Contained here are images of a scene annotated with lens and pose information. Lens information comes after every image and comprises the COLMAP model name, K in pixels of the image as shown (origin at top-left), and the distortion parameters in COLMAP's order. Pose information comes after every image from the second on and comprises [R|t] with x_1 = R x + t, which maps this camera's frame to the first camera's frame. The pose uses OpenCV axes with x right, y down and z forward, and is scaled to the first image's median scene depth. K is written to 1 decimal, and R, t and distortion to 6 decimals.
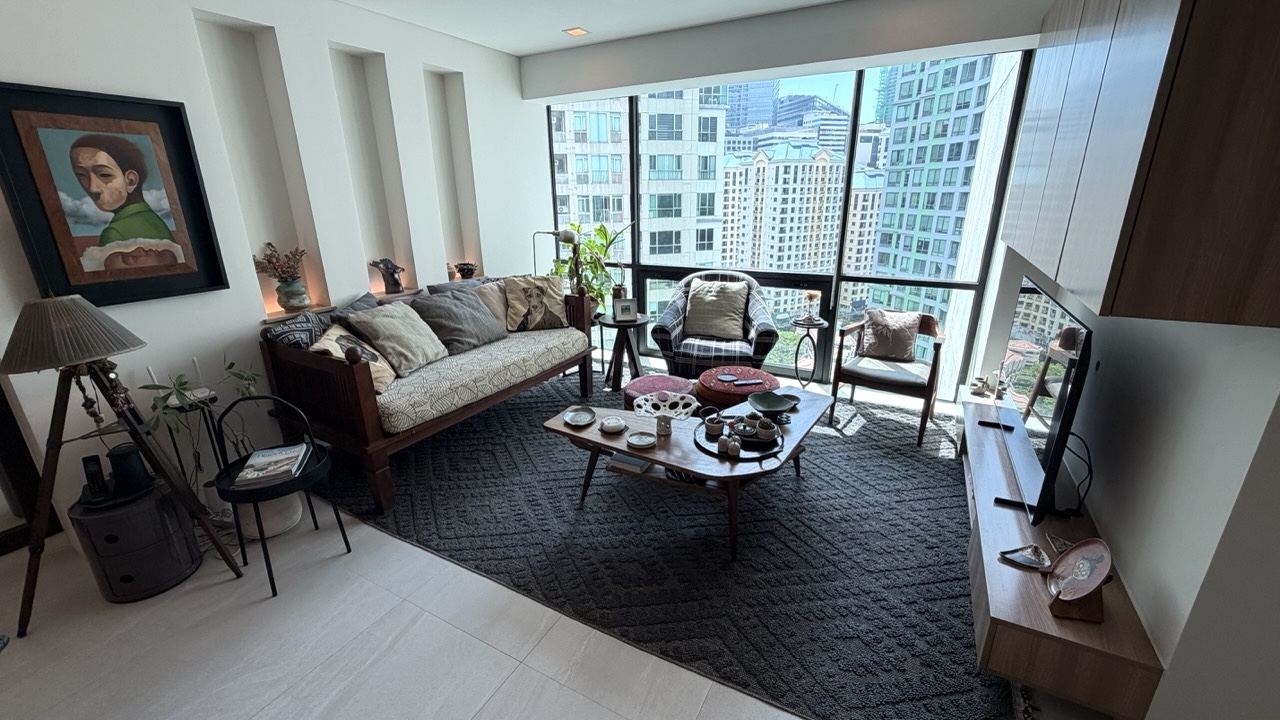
lens RADIAL K [[511.7, 0, 636.0], [0, 511.7, 360.6], [0, 0, 1]] dist [0.000513, -0.000471]
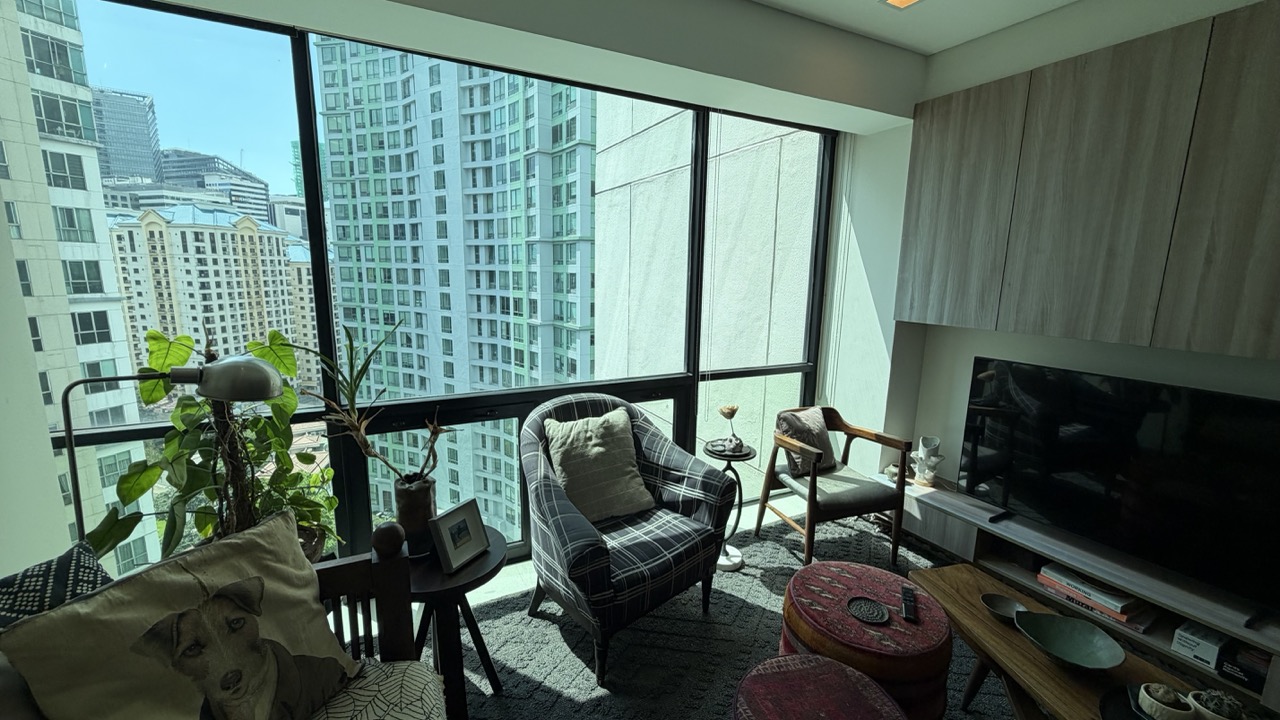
lens RADIAL K [[511.7, 0, 638.0], [0, 511.7, 360.5], [0, 0, 1]] dist [0.000513, -0.000471]
pose [[0.559621, -0.123941, 0.819428, -0.248949], [0.235622, 0.971745, -0.013937, -0.188427], [-0.794548, 0.200875, 0.573012, 0.612252]]
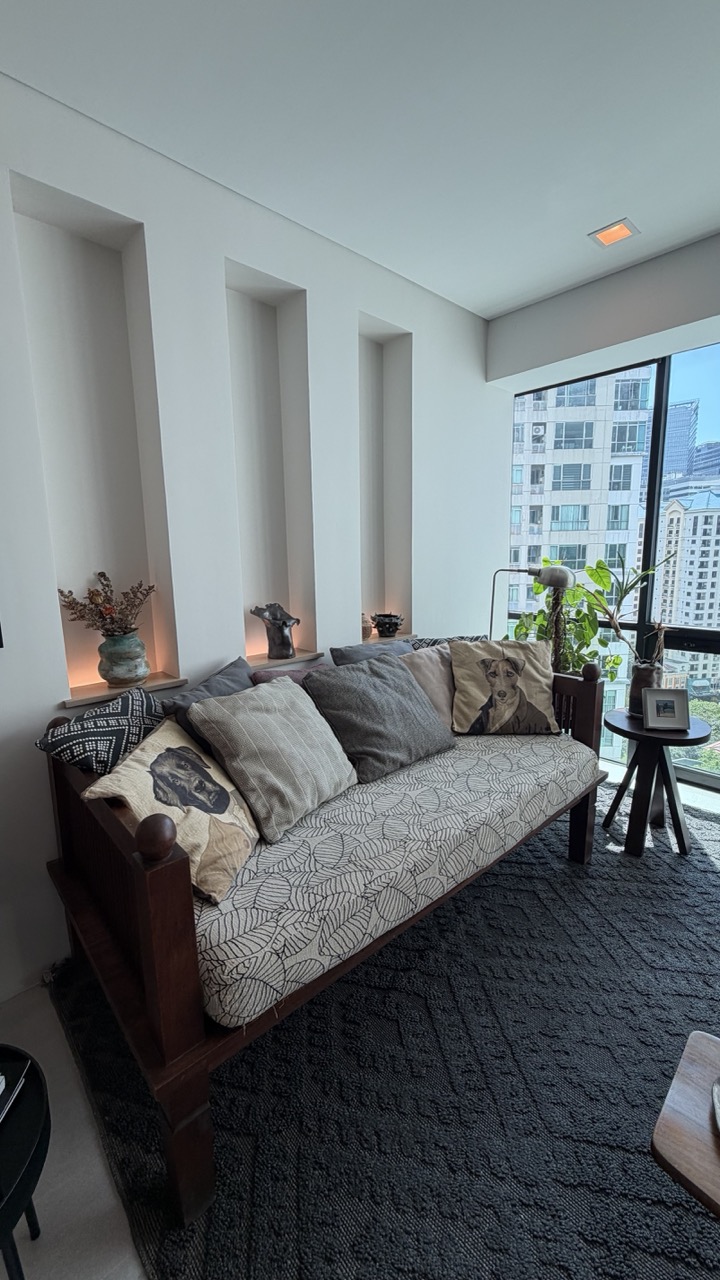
lens RADIAL K [[511.7, 0, 360.1], [0, 511.7, 636.0], [0, 0, 1]] dist [0.000513, -0.000471]
pose [[0.952157, 0.048550, -0.301729, -0.163995], [-0.091365, 0.987368, -0.129446, -0.073318], [0.291633, 0.150820, 0.944565, 0.369409]]
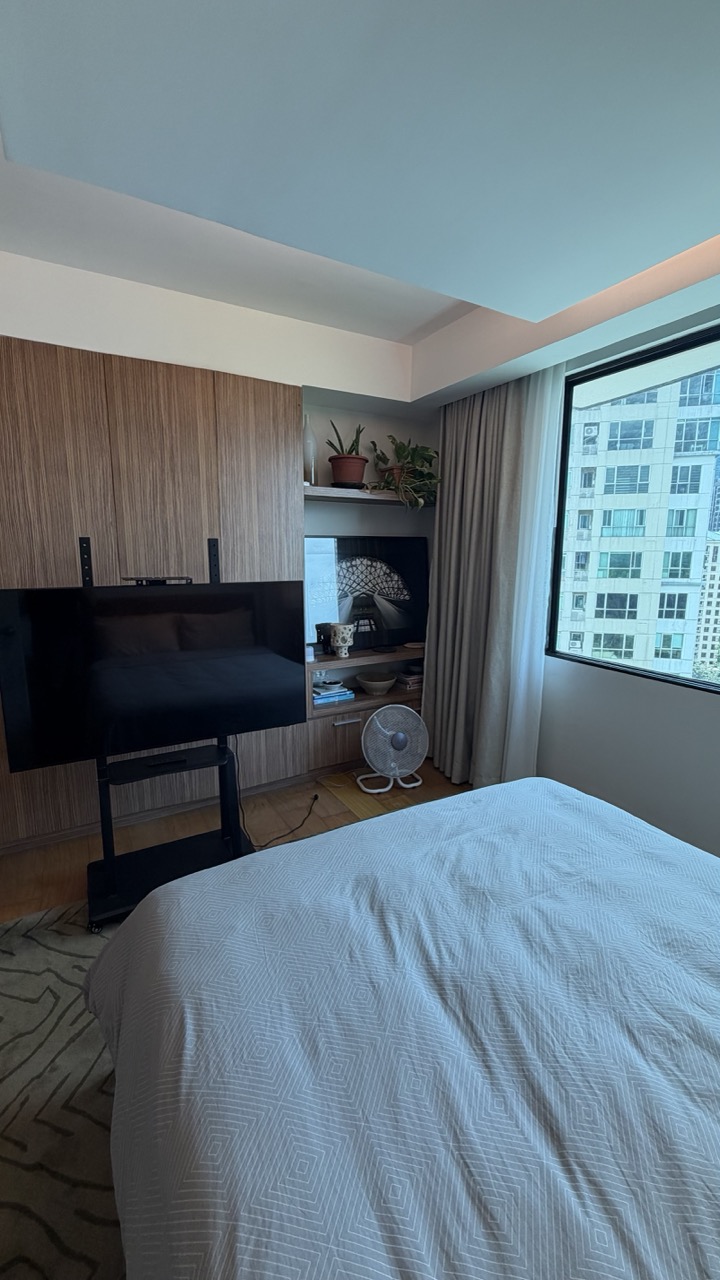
lens RADIAL K [[511.7, 0, 364.6], [0, 511.7, 642.1], [0, 0, 1]] dist [0.000513, -0.000471]
pose [[0.855257, 0.108207, -0.506780, 1.637361], [-0.175269, 0.980723, -0.086385, -0.242404], [0.487664, 0.162705, 0.857736, 0.644333]]
